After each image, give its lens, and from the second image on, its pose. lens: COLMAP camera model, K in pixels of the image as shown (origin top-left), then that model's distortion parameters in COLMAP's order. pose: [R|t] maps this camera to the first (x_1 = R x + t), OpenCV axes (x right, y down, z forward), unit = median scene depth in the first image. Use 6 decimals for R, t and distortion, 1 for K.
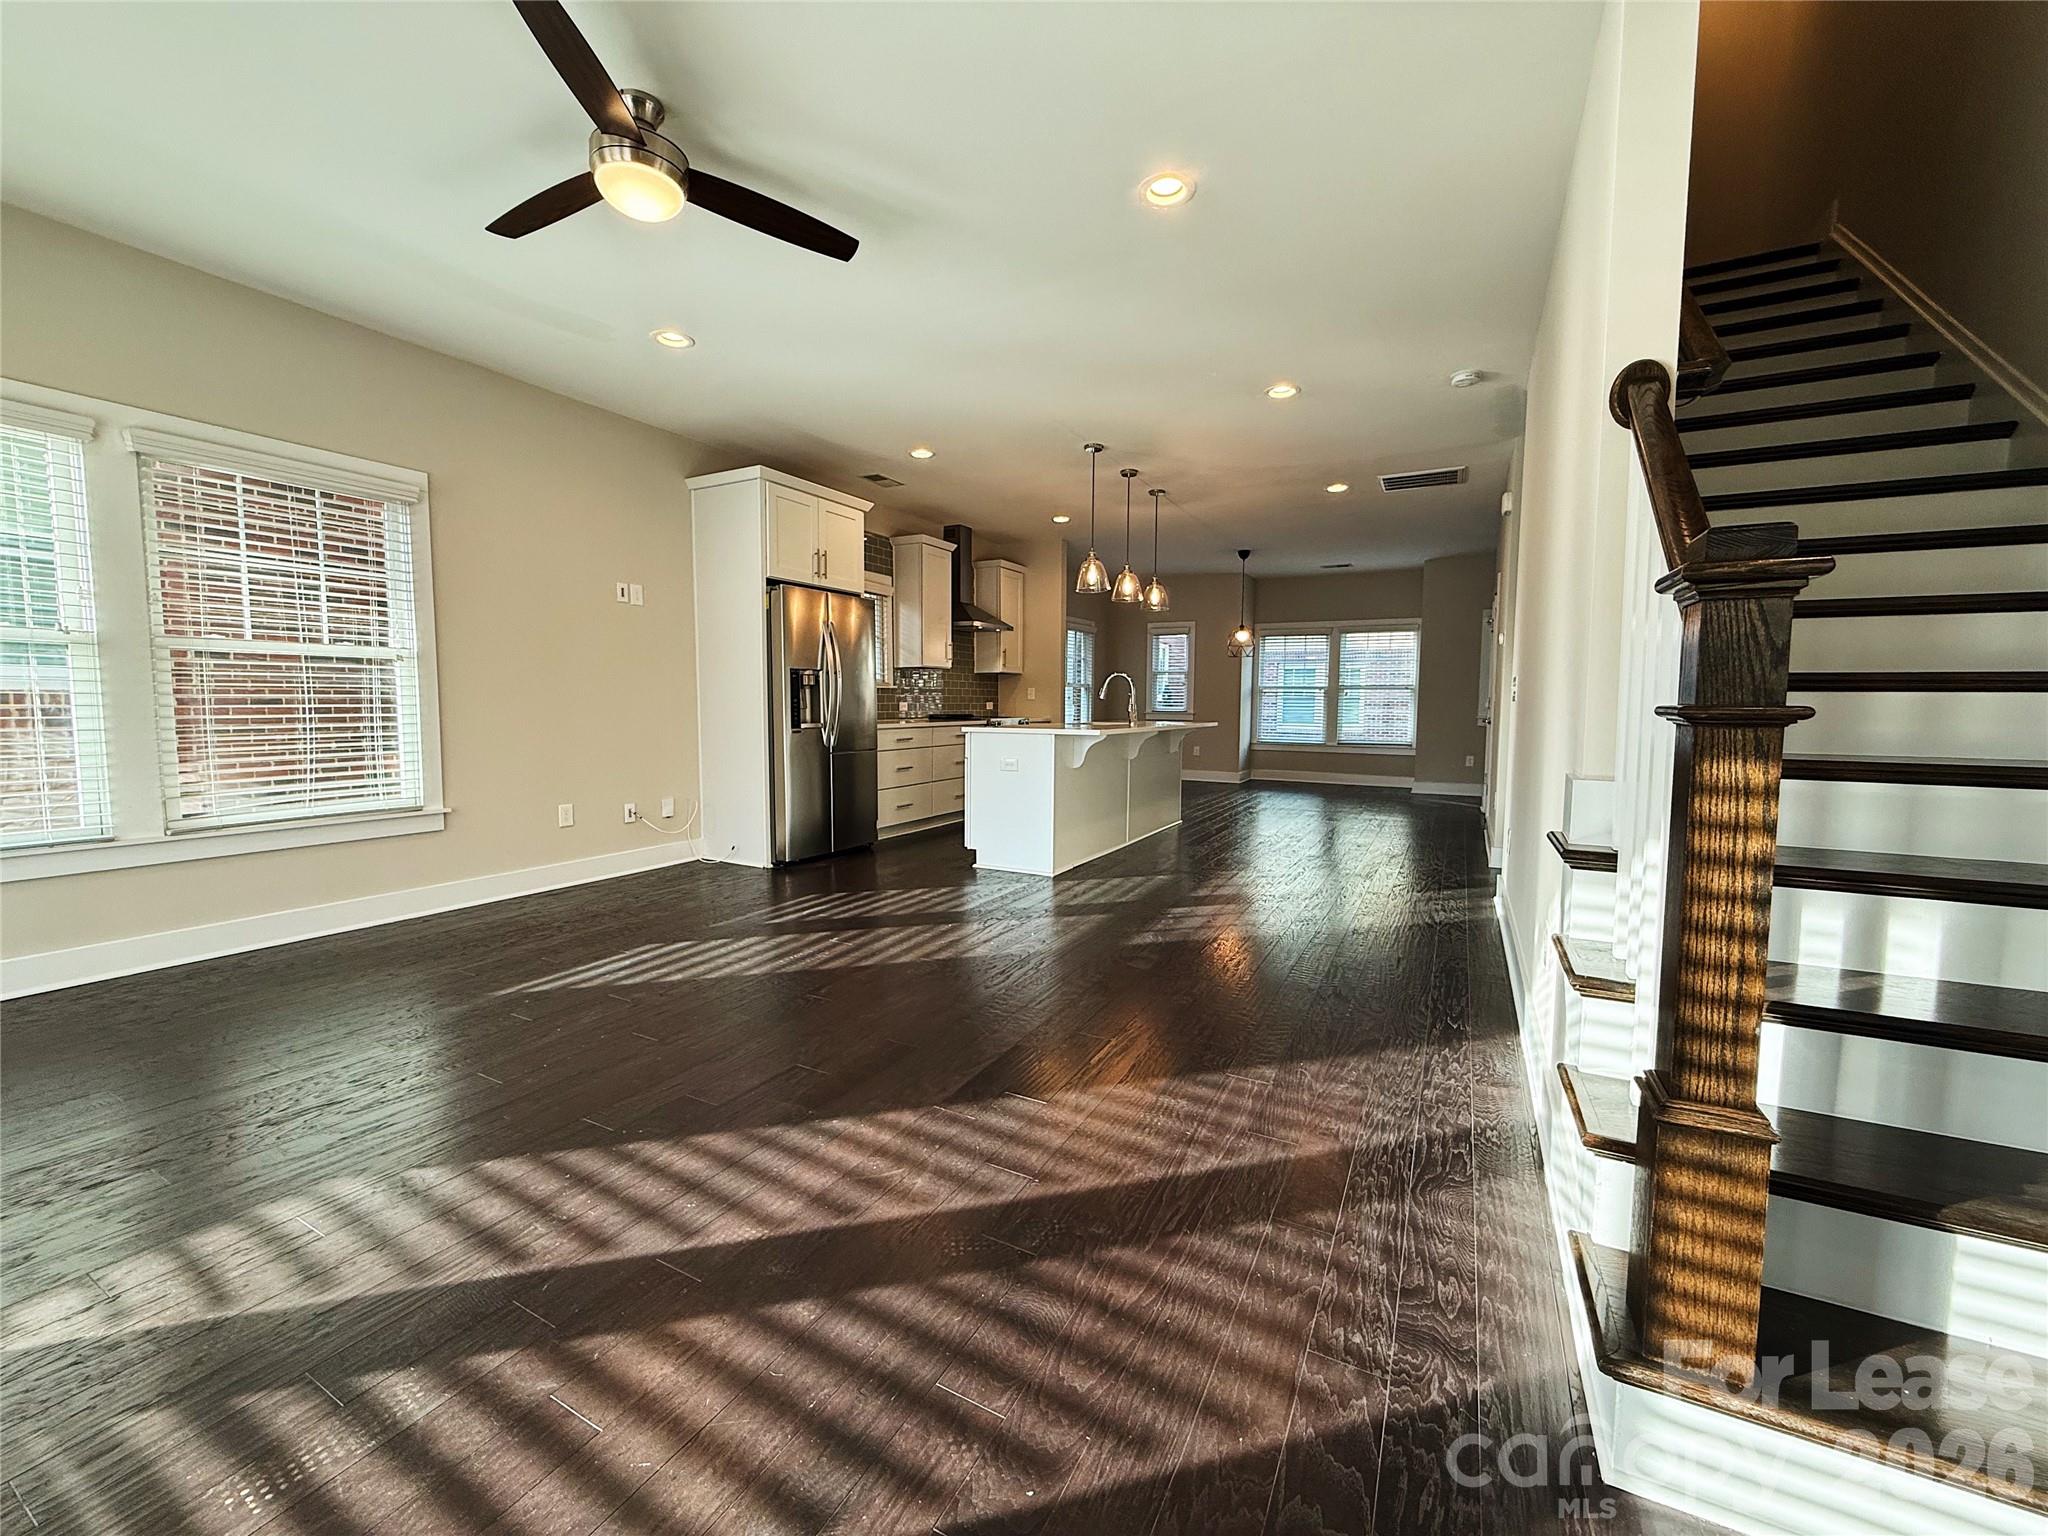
lens RADIAL K [[812.3, 0, 1016.4], [0, 812.3, 766.4], [0, 0, 1]] dist [0.001121, 0.000379]
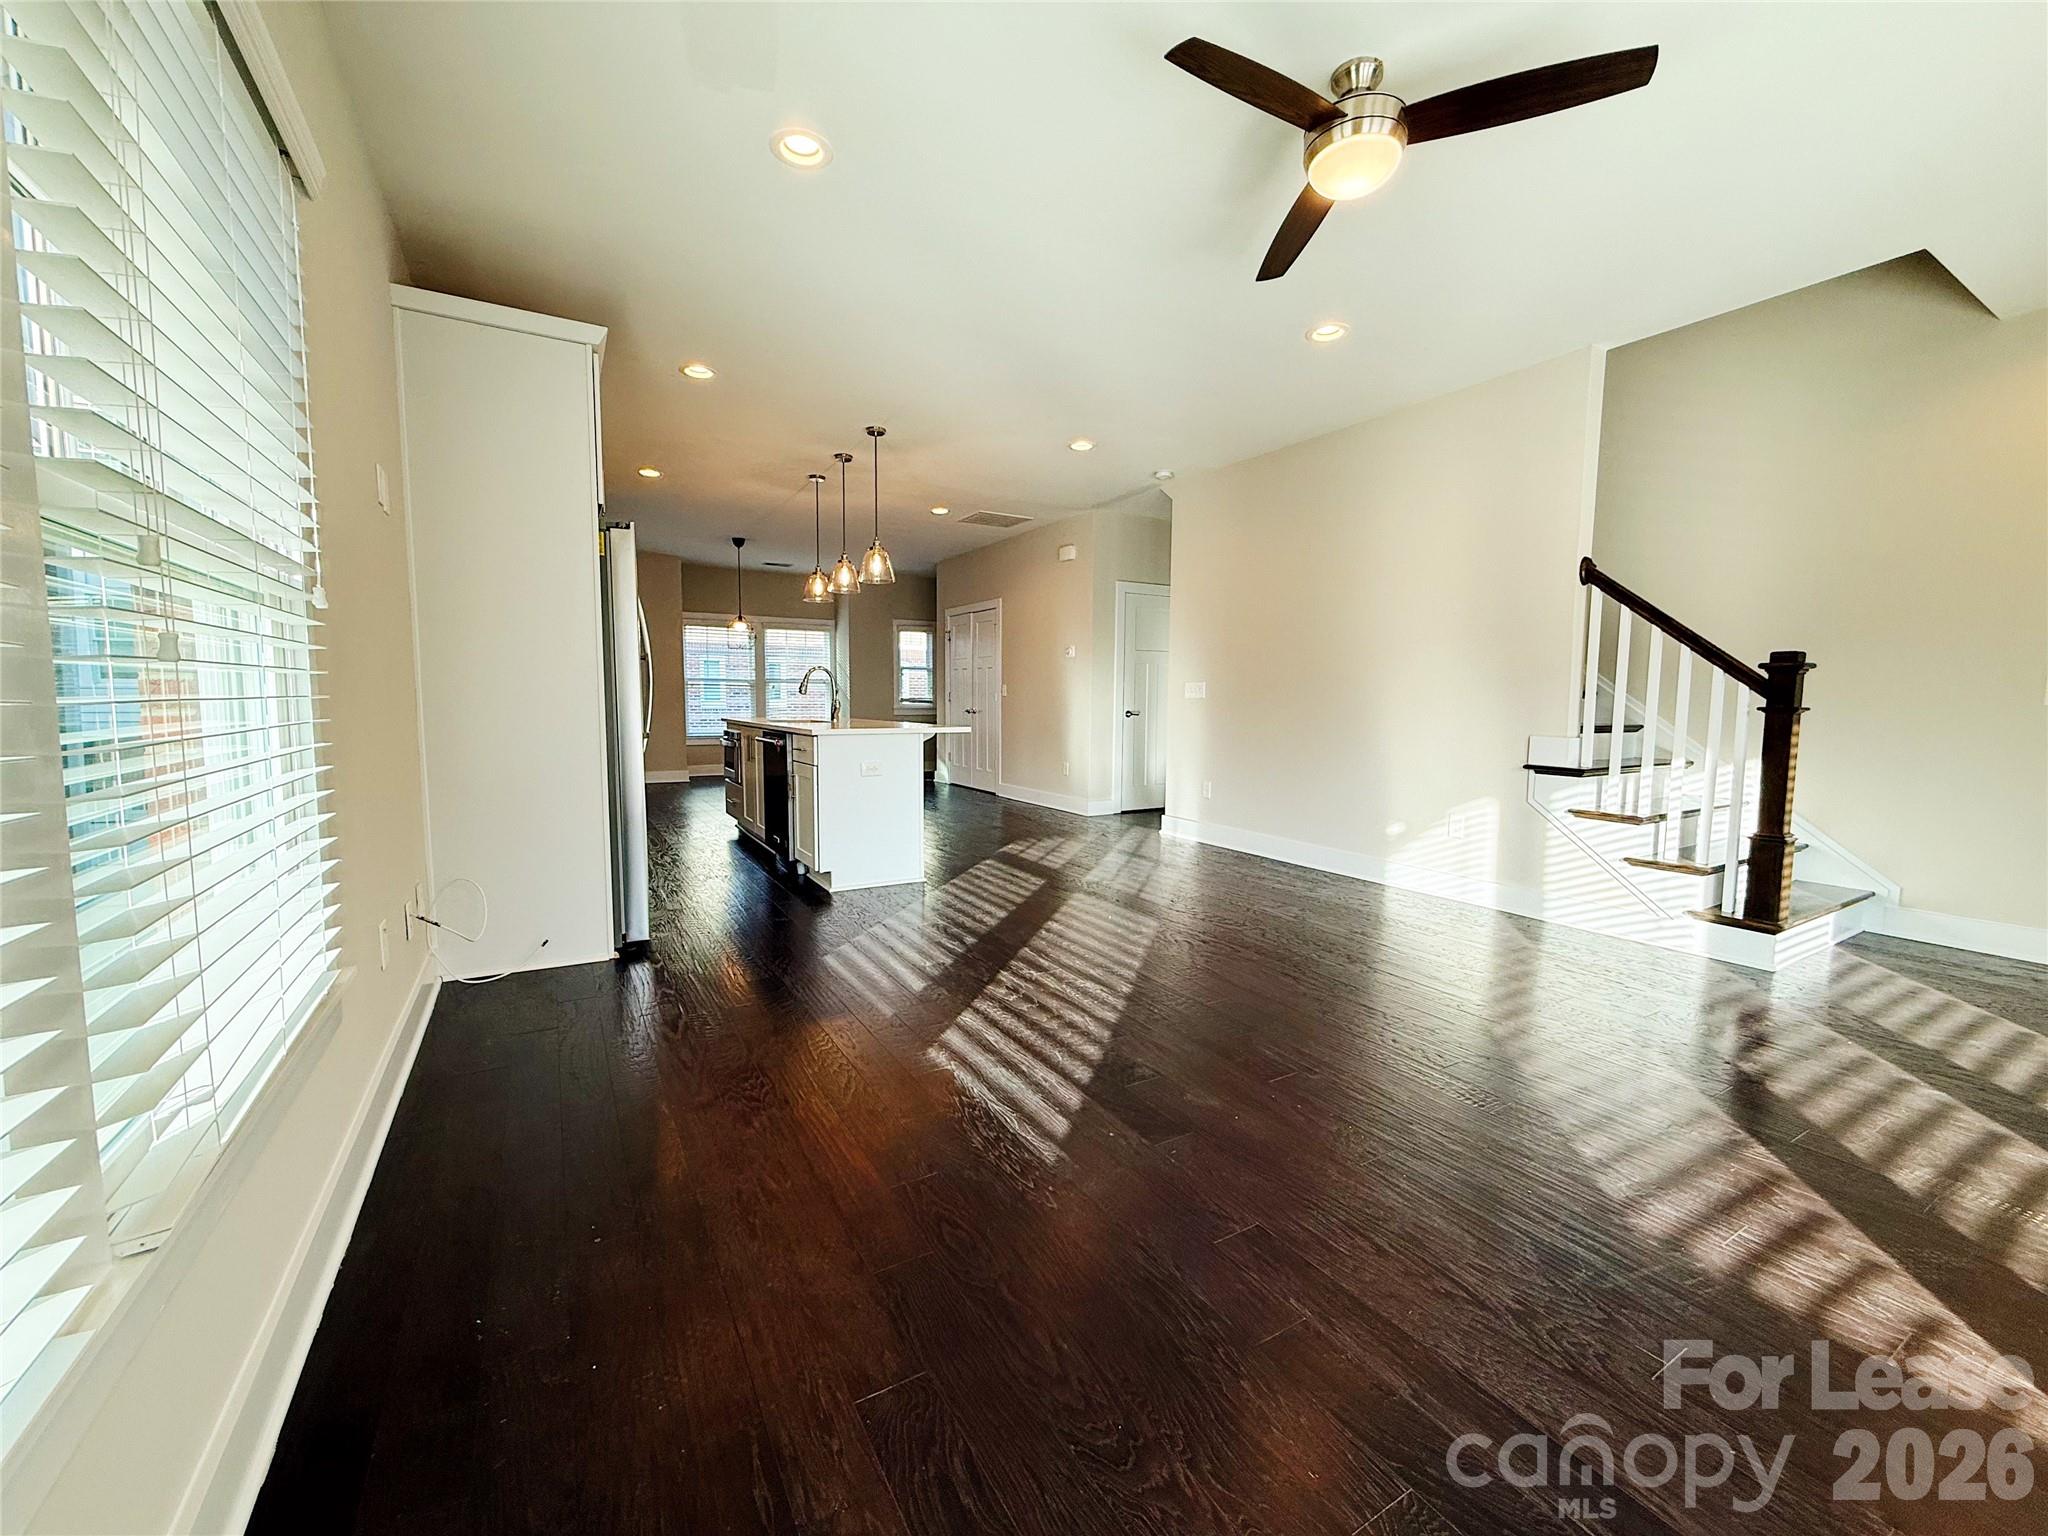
lens RADIAL K [[812.3, 0, 1019.2], [0, 812.3, 766.4], [0, 0, 1]] dist [0.001121, 0.000379]
pose [[0.516716, -0.076743, 0.852710, -0.848688], [0.065088, 0.996613, 0.050253, -0.048877], [-0.853679, 0.029535, 0.519962, 0.481882]]
